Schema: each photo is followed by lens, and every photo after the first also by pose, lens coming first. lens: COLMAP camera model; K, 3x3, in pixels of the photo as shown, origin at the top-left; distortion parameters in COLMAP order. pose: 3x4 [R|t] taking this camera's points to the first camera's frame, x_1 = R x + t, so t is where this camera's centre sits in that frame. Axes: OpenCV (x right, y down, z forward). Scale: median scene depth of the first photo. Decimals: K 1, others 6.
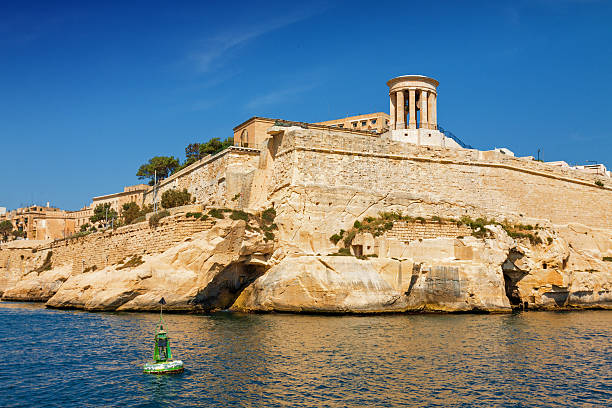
lens RADIAL K [[663.9, 0, 309.1], [0, 663.9, 217.3], [0, 0, 1]] dist [-0.005632, 0.011095]
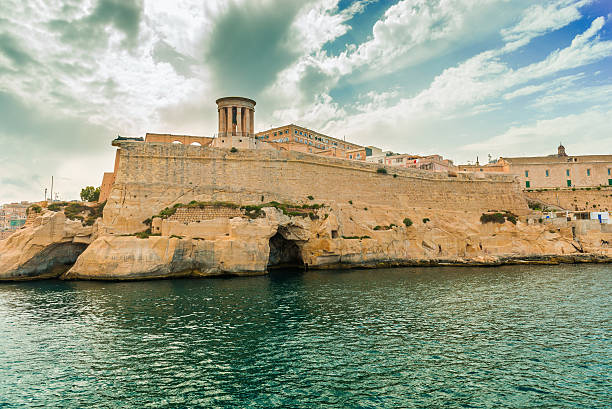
lens RADIAL K [[437.7, 0, 306.0], [0, 437.7, 204.5], [0, 0, 1]] dist [-0.007557, -0.002695]
pose [[0.996034, -0.037931, -0.080486, 0.446403], [0.039296, 0.999108, 0.015449, -0.003999], [0.079829, -0.018551, 0.996636, 0.147146]]
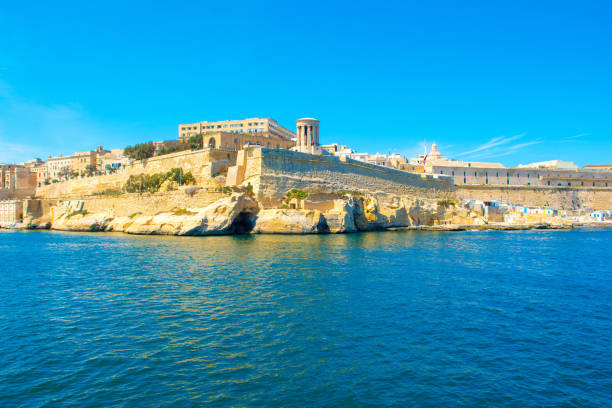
lens RADIAL K [[497.2, 0, 291.3], [0, 497.2, 206.4], [0, 0, 1]] dist [-0.006586, -0.002247]
pose [[0.964300, -0.003689, 0.264785, -0.365292], [-0.018873, 0.996403, 0.082612, -0.084815], [-0.264137, -0.084660, 0.960762, -0.581360]]
